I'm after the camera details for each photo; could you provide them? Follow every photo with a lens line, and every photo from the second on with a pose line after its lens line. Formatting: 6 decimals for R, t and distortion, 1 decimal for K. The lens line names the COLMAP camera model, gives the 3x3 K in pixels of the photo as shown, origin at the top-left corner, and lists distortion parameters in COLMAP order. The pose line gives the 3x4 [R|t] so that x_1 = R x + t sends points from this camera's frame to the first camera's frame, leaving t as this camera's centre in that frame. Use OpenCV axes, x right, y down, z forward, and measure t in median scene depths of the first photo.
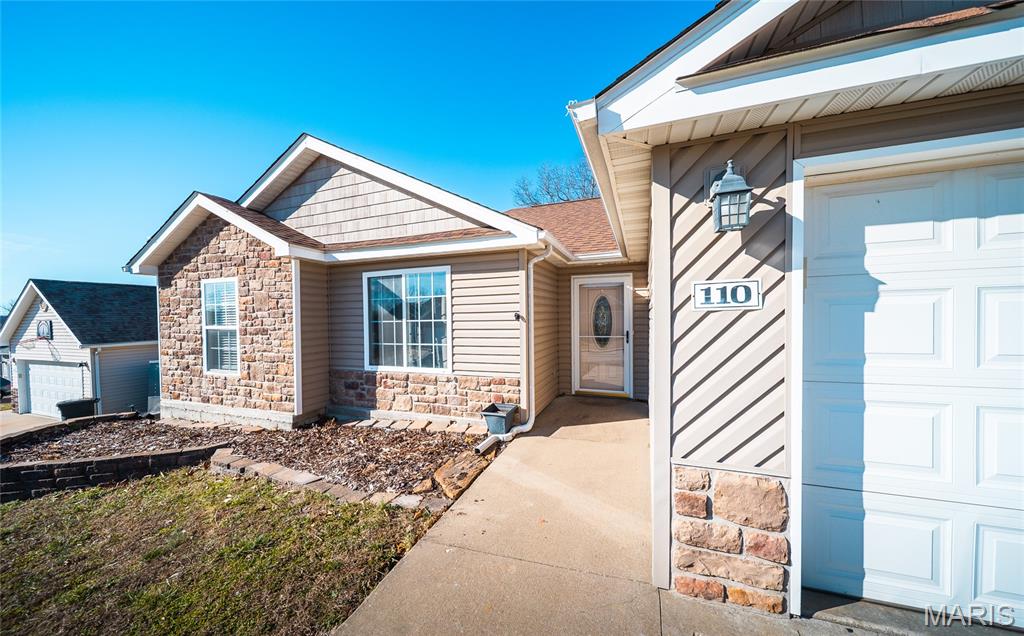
lens RADIAL K [[361.6, 0, 499.0], [0, 361.6, 324.6], [0, 0, 1]] dist [0.000014, -0.000648]
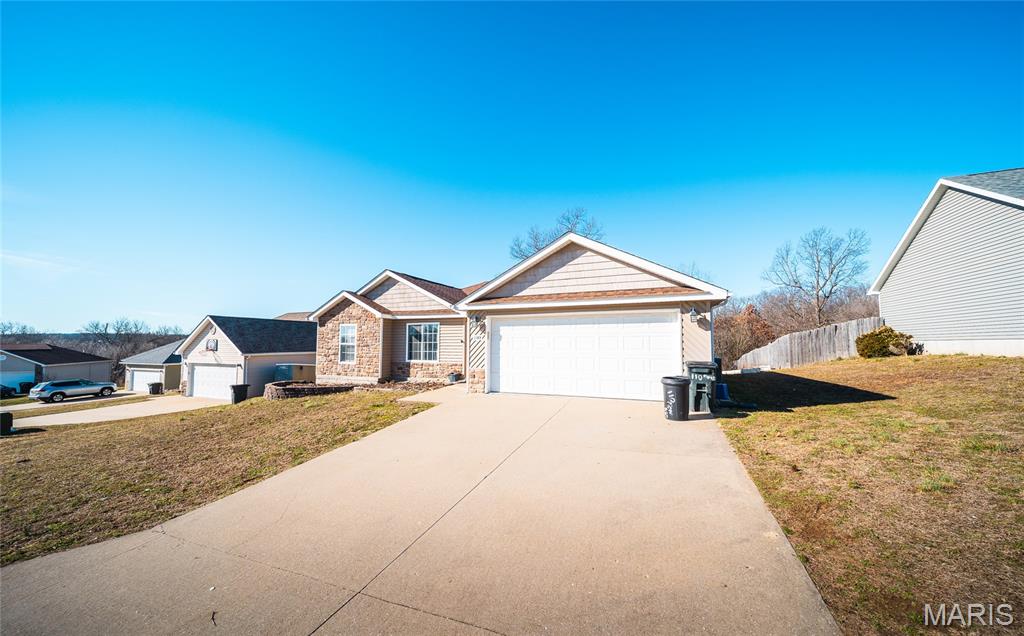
lens RADIAL K [[361.6, 0, 507.0], [0, 361.6, 324.1], [0, 0, 1]] dist [0.000014, -0.000648]
pose [[0.999266, 0.015290, -0.035134, 0.421697], [-0.017796, 0.997235, -0.072153, 0.033818], [0.033933, 0.072725, 0.996775, -1.521473]]
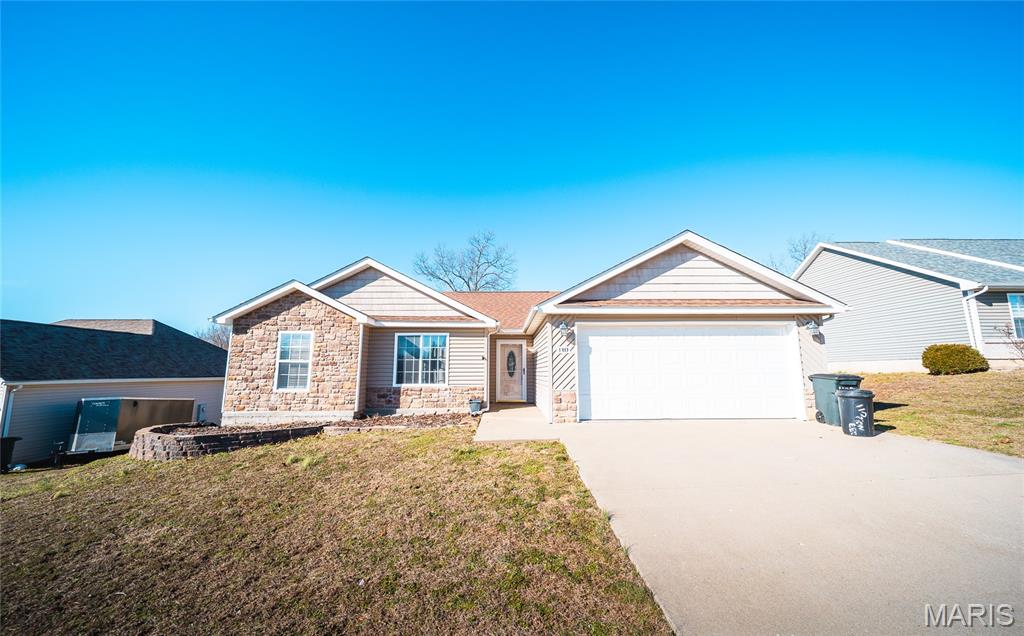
lens RADIAL K [[361.6, 0, 506.3], [0, 361.6, 321.2], [0, 0, 1]] dist [0.000014, -0.000648]
pose [[0.925836, 0.067562, 0.371839, -0.545296], [-0.006187, 0.986469, -0.163834, 0.096914], [-0.377876, 0.149383, 0.913726, -0.915297]]
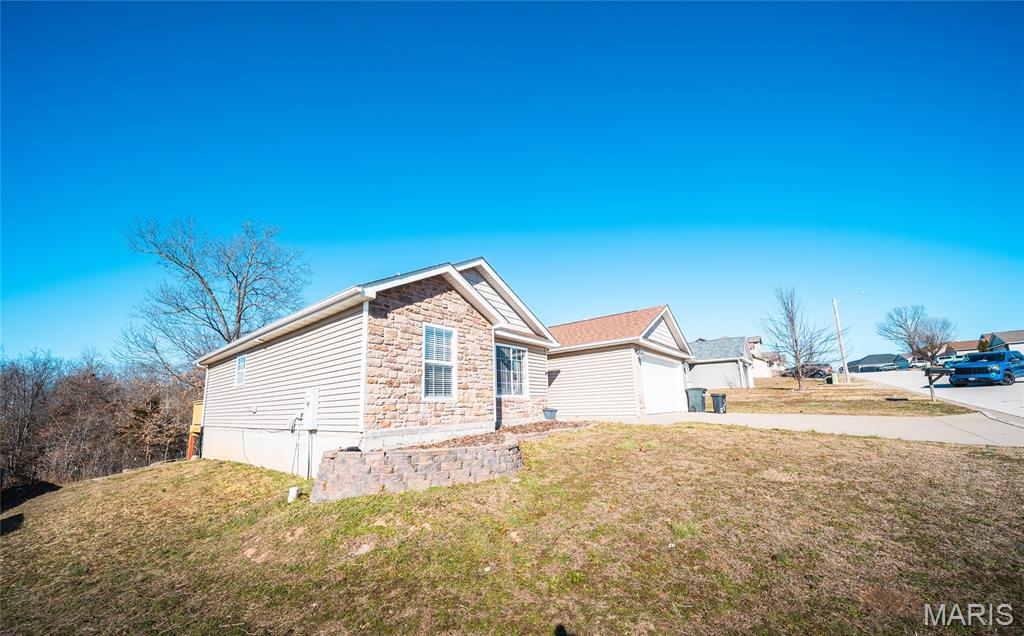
lens RADIAL K [[361.6, 0, 489.1], [0, 361.6, 351.9], [0, 0, 1]] dist [0.000014, -0.000648]
pose [[0.339947, 0.152095, 0.928064, -2.049889], [0.035569, 0.984050, -0.174299, 0.214201], [-0.939772, 0.092263, 0.329115, 0.442860]]
